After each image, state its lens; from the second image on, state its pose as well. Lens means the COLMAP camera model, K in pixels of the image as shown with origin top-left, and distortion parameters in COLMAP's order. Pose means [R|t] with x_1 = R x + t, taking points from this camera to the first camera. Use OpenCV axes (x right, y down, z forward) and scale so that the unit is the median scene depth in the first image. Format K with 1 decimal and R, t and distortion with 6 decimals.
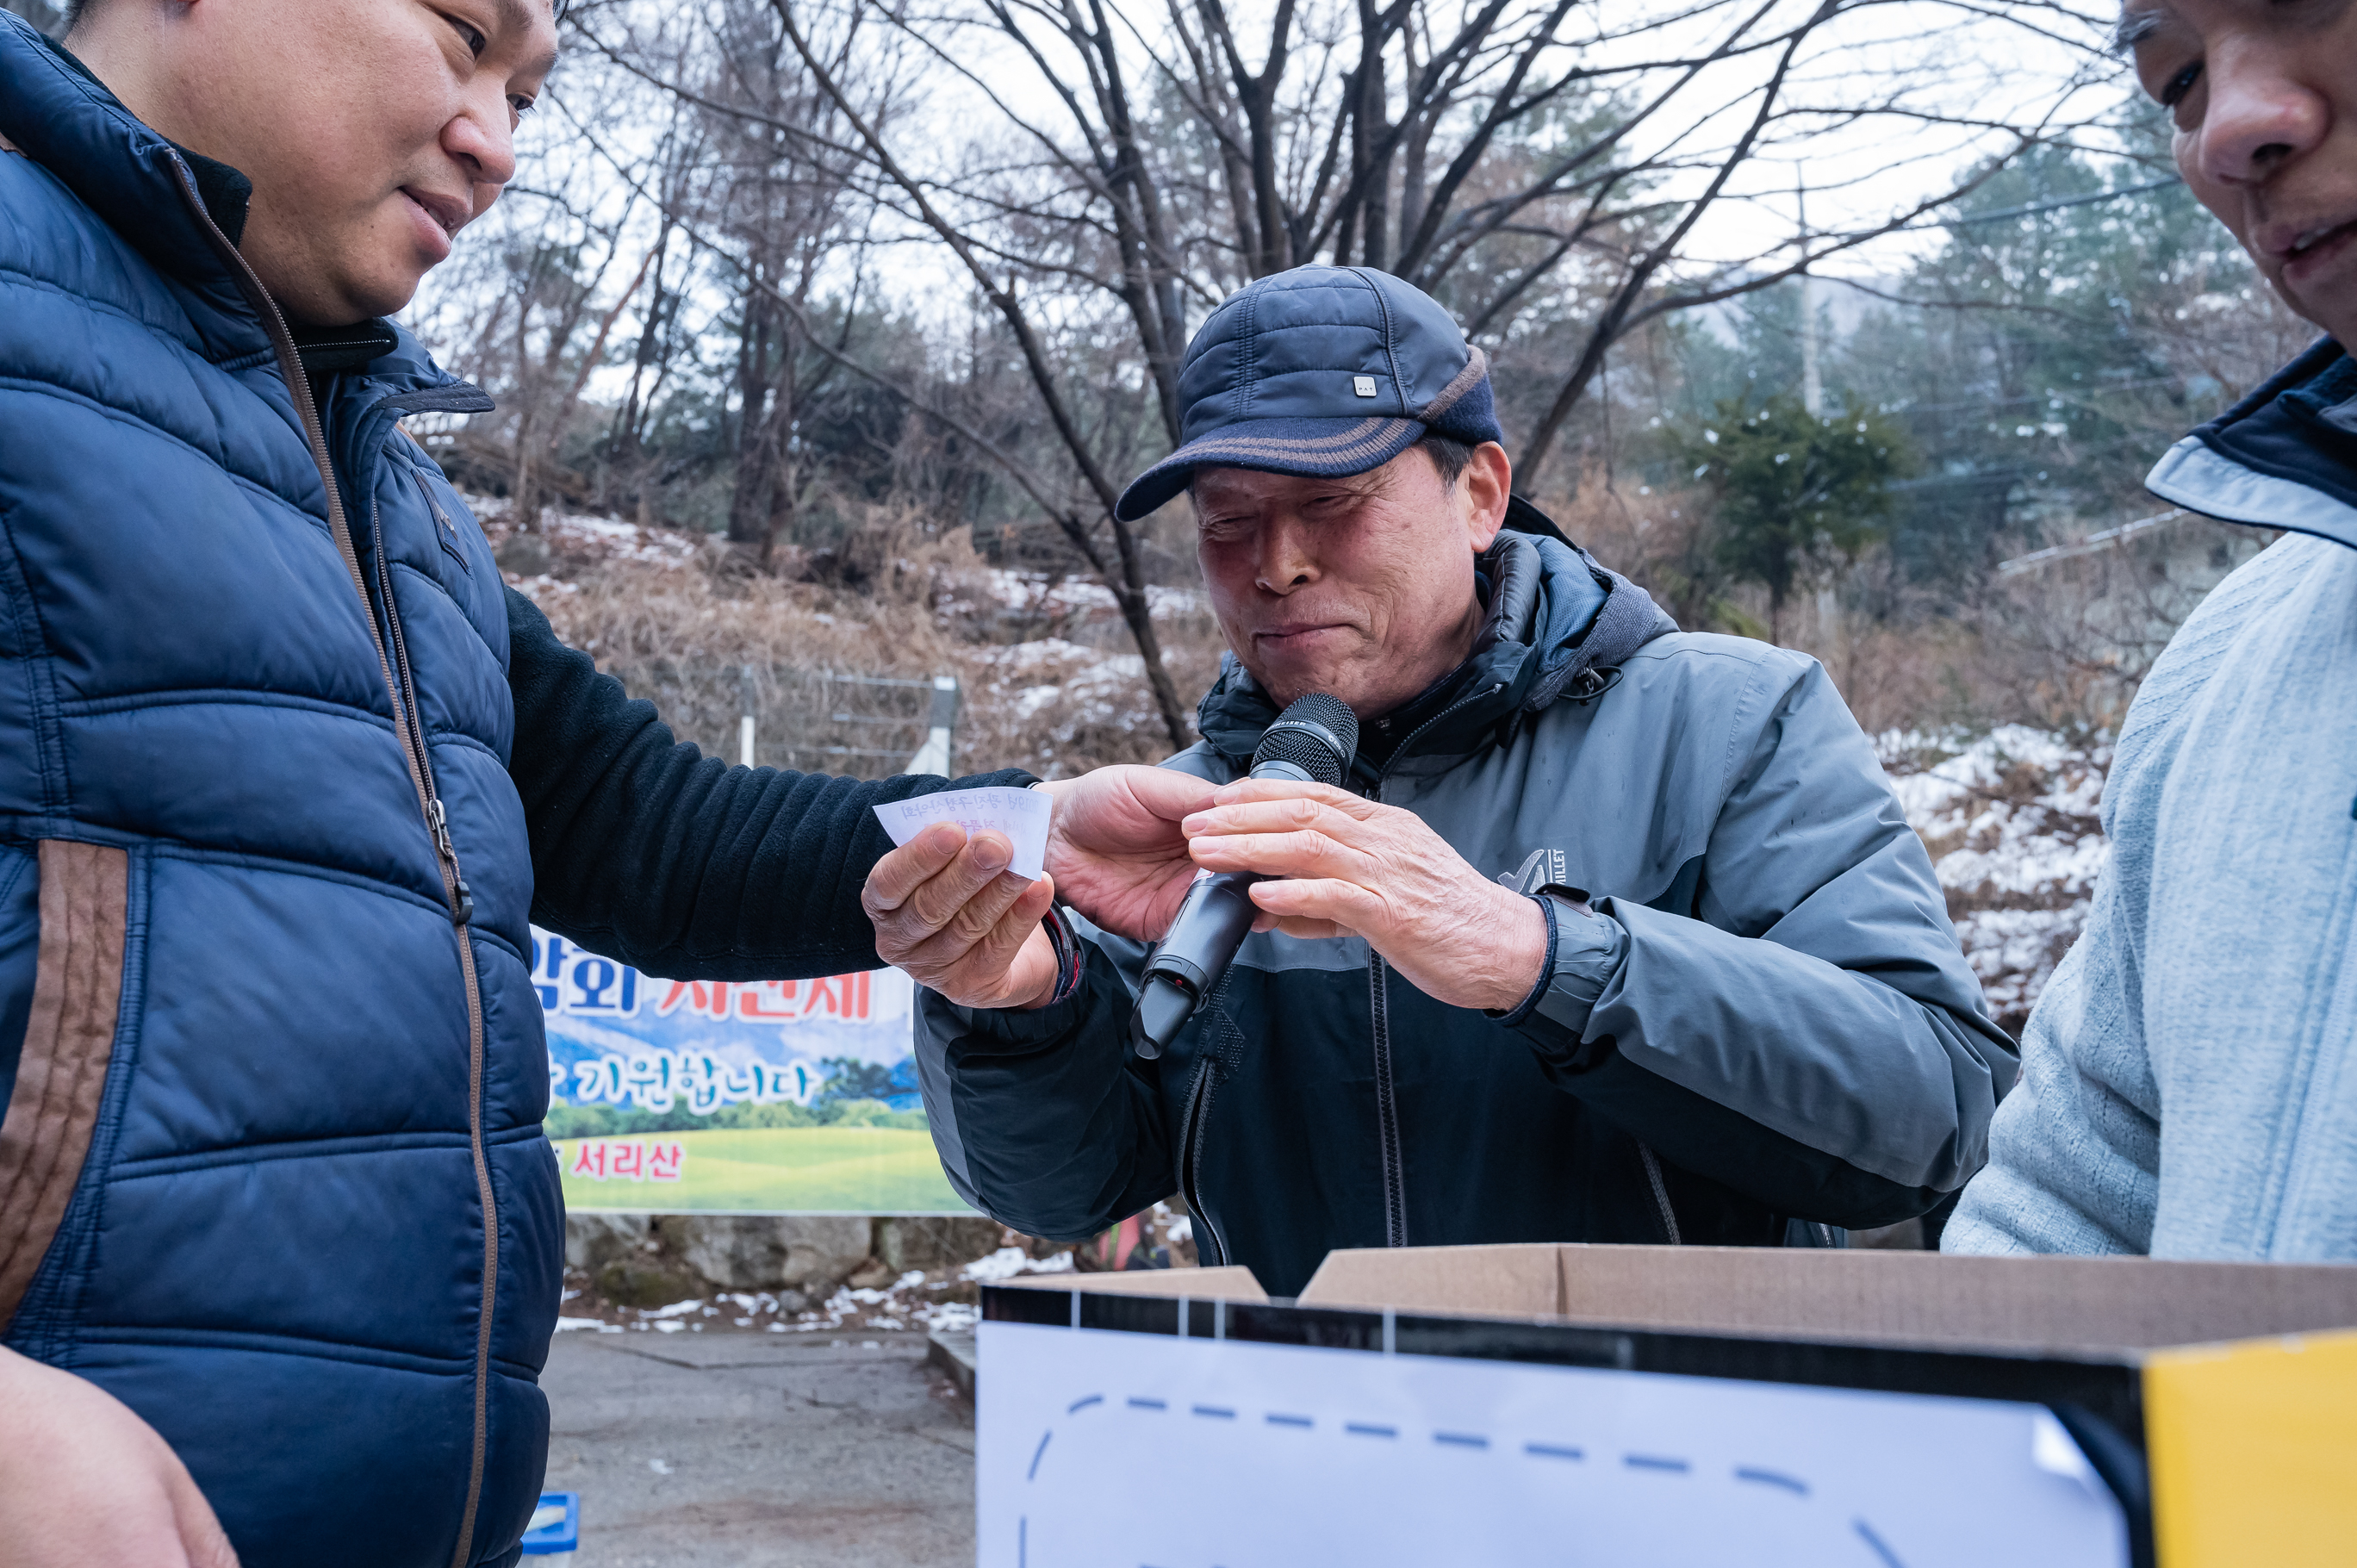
lens RADIAL K [[2139.8, 0, 1178.5], [0, 2139.8, 784.0], [0, 0, 1]] dist [0.035908, -0.000053]
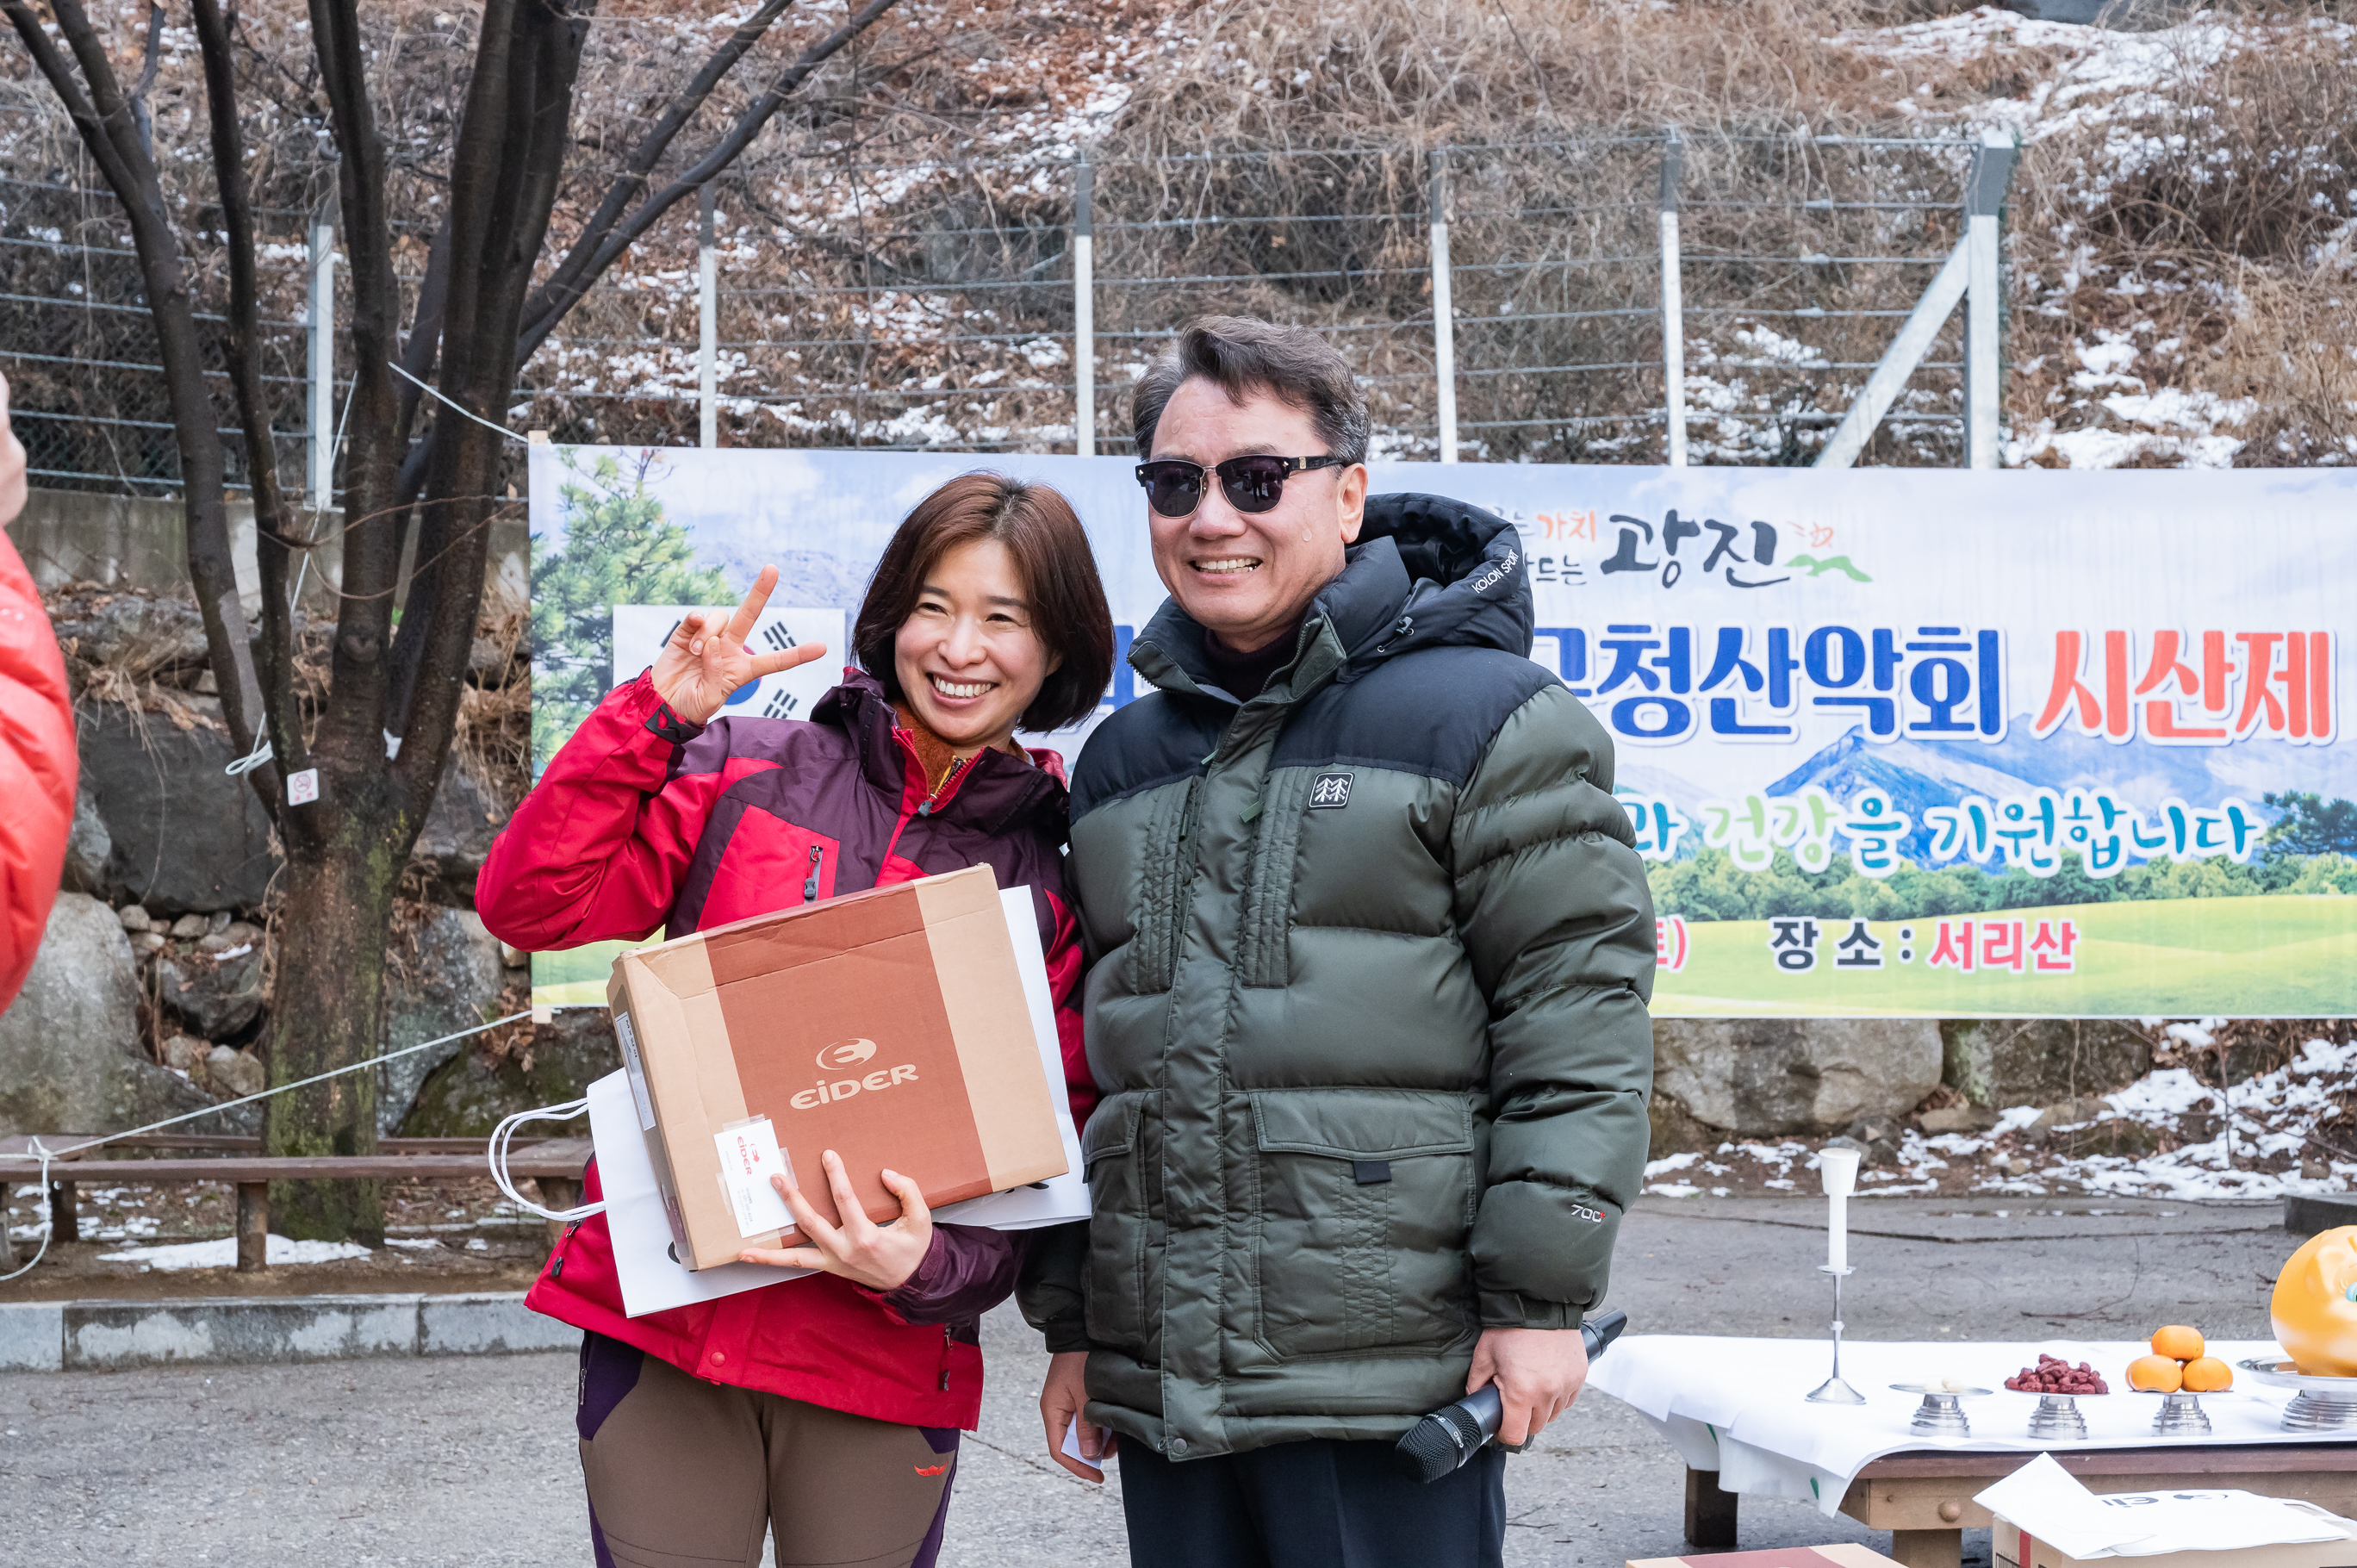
lens RADIAL K [[4242.3, 0, 1178.5], [0, 4242.3, 784.0], [0, 0, 1]] dist [0.003277, -0.027560]
pose [[0.992056, -0.018990, -0.124356, -0.325261], [0.036699, 0.989229, 0.141704, -0.076523], [0.120326, -0.145142, 0.982067, -0.355018]]
